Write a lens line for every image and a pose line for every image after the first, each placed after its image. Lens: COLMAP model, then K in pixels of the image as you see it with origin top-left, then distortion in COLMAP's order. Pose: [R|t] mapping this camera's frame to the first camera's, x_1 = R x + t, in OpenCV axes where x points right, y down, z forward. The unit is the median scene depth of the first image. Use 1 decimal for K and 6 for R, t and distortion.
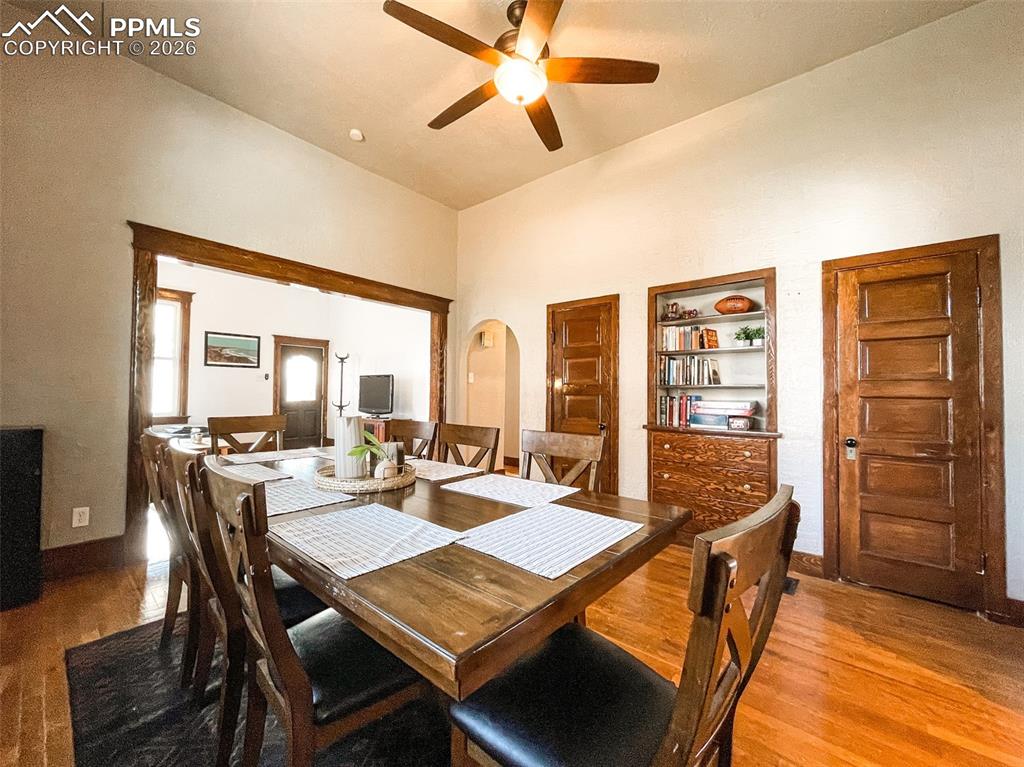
lens RADIAL K [[411.8, 0, 512.0], [0, 411.8, 383.5], [0, 0, 1]] dist [-0.003112, -0.000464]
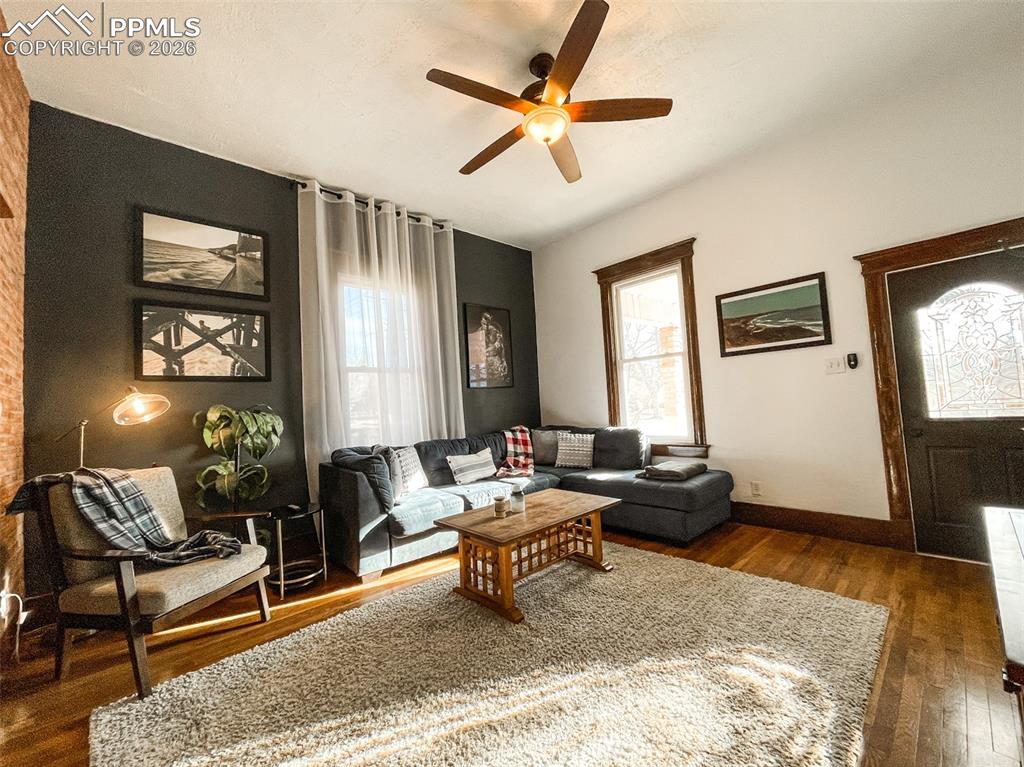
lens RADIAL K [[411.8, 0, 512.0], [0, 411.8, 383.5], [0, 0, 1]] dist [-0.003112, -0.000464]
pose [[-0.126044, -0.061256, -0.990132, -0.229282], [0.070130, 0.995044, -0.070487, 0.018288], [0.989543, -0.078322, -0.121123, 1.138857]]
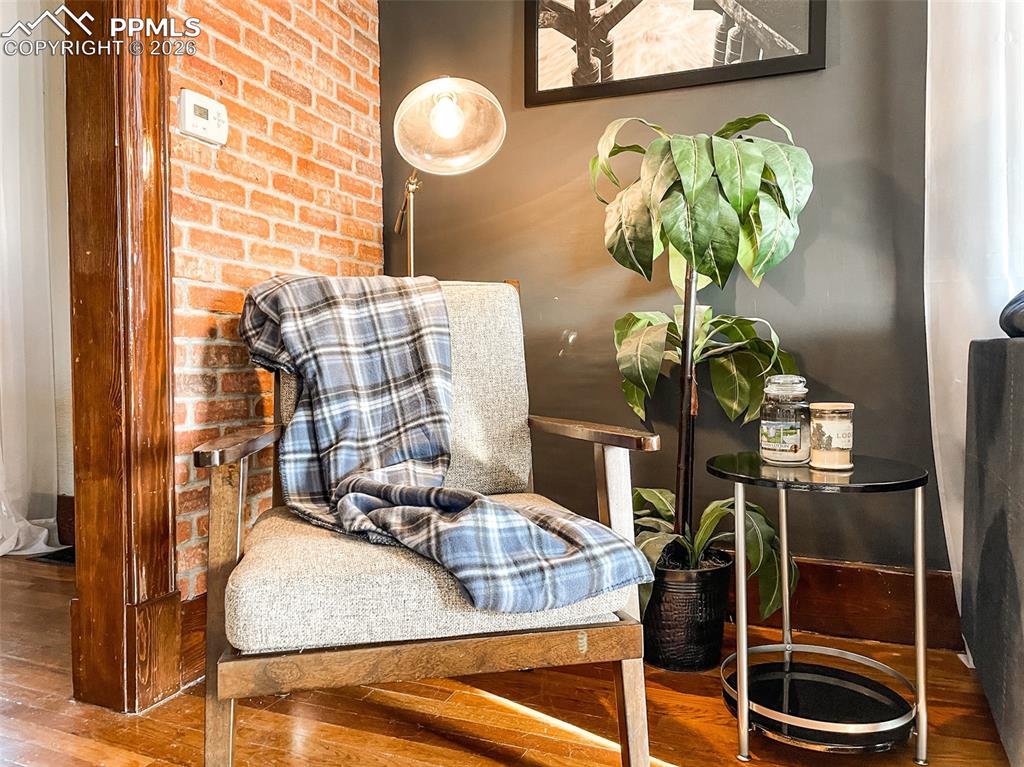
lens RADIAL K [[771.6, 0, 512.7], [0, 771.6, 376.3], [0, 0, 1]] dist [0.102584, -0.131260]
pose [[-0.948035, -0.003129, -0.318150, -0.590188], [-0.007103, 0.999911, 0.011330, 0.100590], [0.318086, 0.013000, -0.947973, 0.992567]]
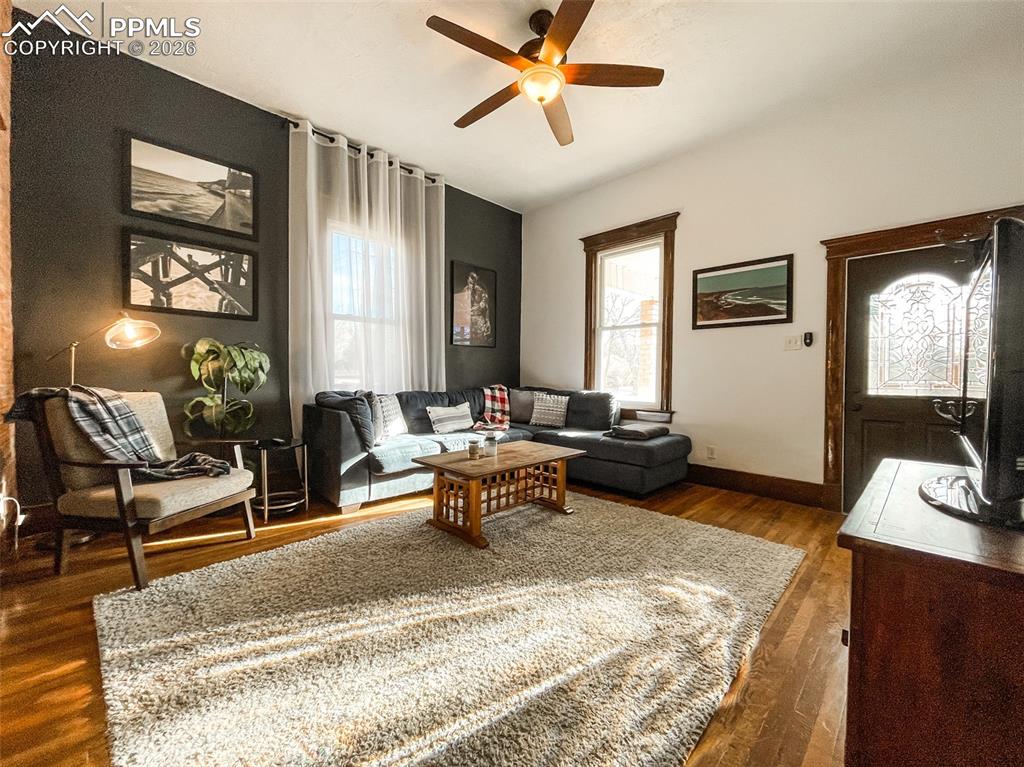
lens RADIAL K [[411.8, 0, 512.0], [0, 411.8, 383.5], [0, 0, 1]] dist [-0.003112, -0.000464]
pose [[-0.083921, 0.004507, -0.996462, -0.192620], [0.005731, 0.999975, 0.004040, 0.045791], [0.996456, -0.005371, -0.083945, 1.149165]]
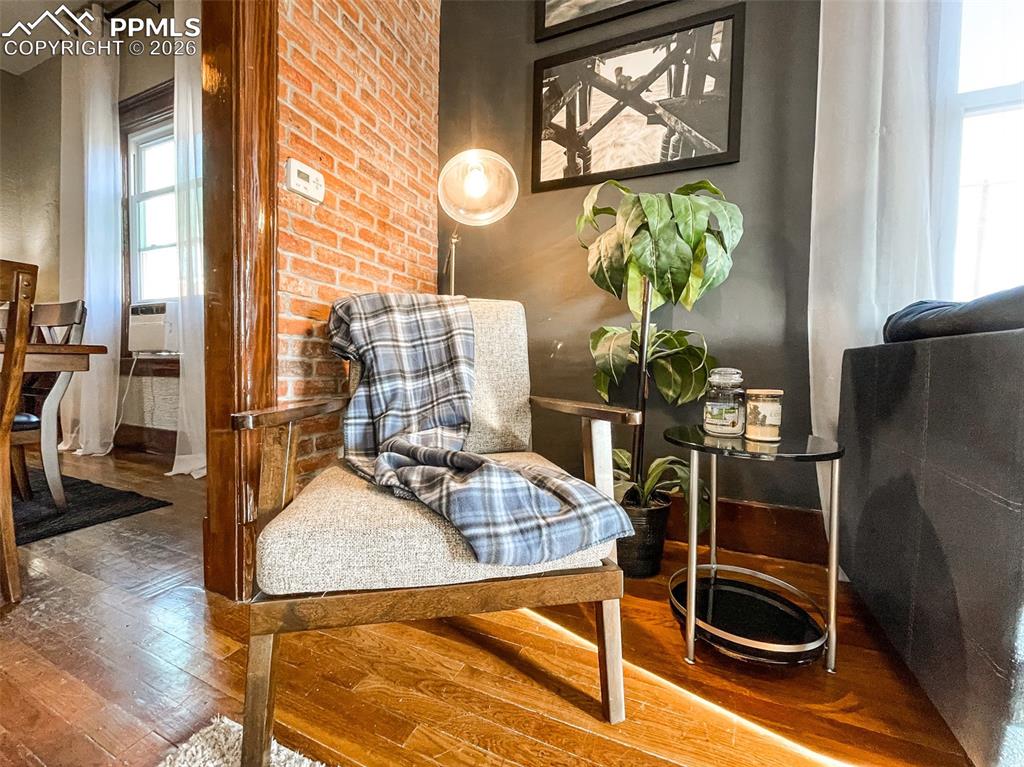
lens RADIAL K [[411.8, 0, 512.0], [0, 411.8, 383.5], [0, 0, 1]] dist [-0.003112, -0.000464]
pose [[-0.954291, -0.020798, -0.298155, -0.623263], [-0.028442, 0.999368, 0.021320, 0.110191], [0.297523, 0.028826, -0.954279, 0.898549]]
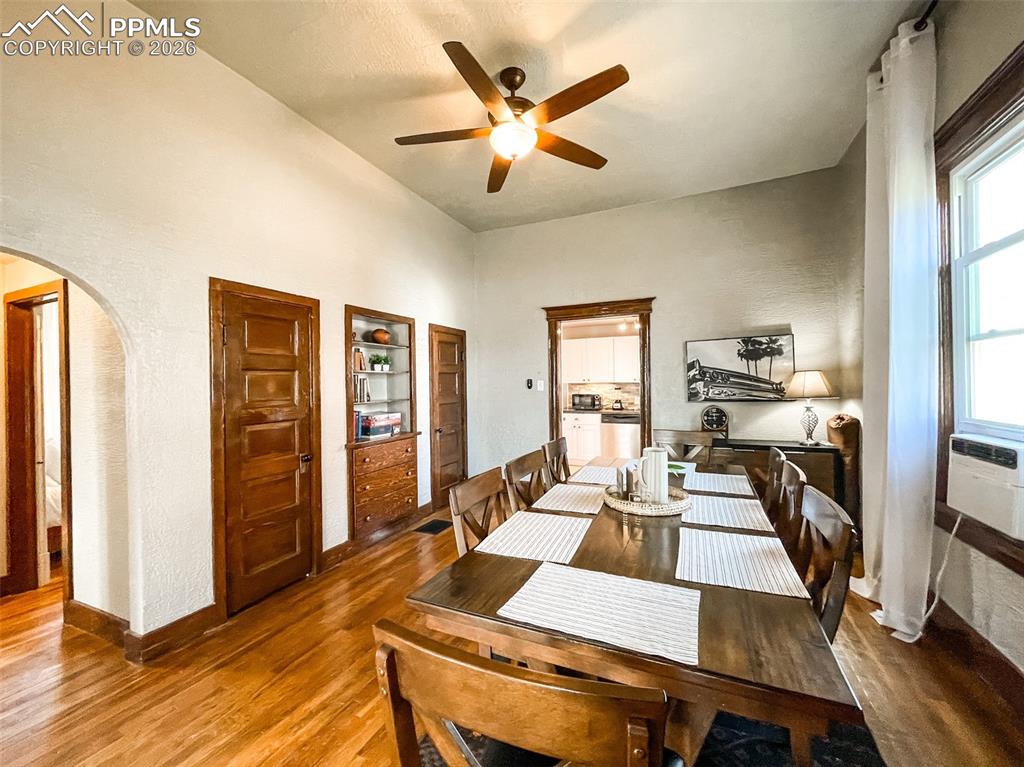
lens RADIAL K [[411.8, 0, 512.0], [0, 411.8, 383.5], [0, 0, 1]] dist [-0.003112, -0.000464]
pose [[-0.285394, -0.010882, 0.958349, -0.504458], [-0.008761, 0.999923, 0.008745, -0.039926], [-0.958370, -0.005901, -0.285467, 0.631688]]
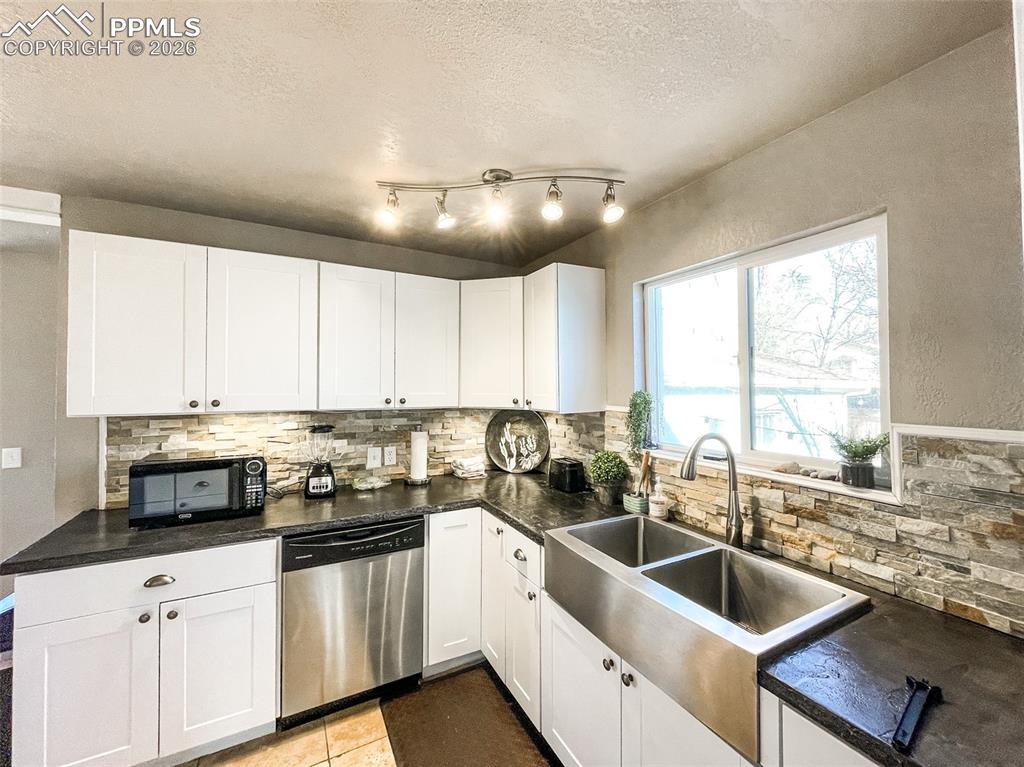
lens RADIAL K [[411.8, 0, 512.0], [0, 411.8, 383.5], [0, 0, 1]] dist [-0.003112, -0.000464]
pose [[-0.929932, -0.011892, 0.367539, 0.401465], [-0.021809, 0.999501, -0.022839, -0.057679], [-0.367084, -0.029255, -0.929727, 0.219052]]
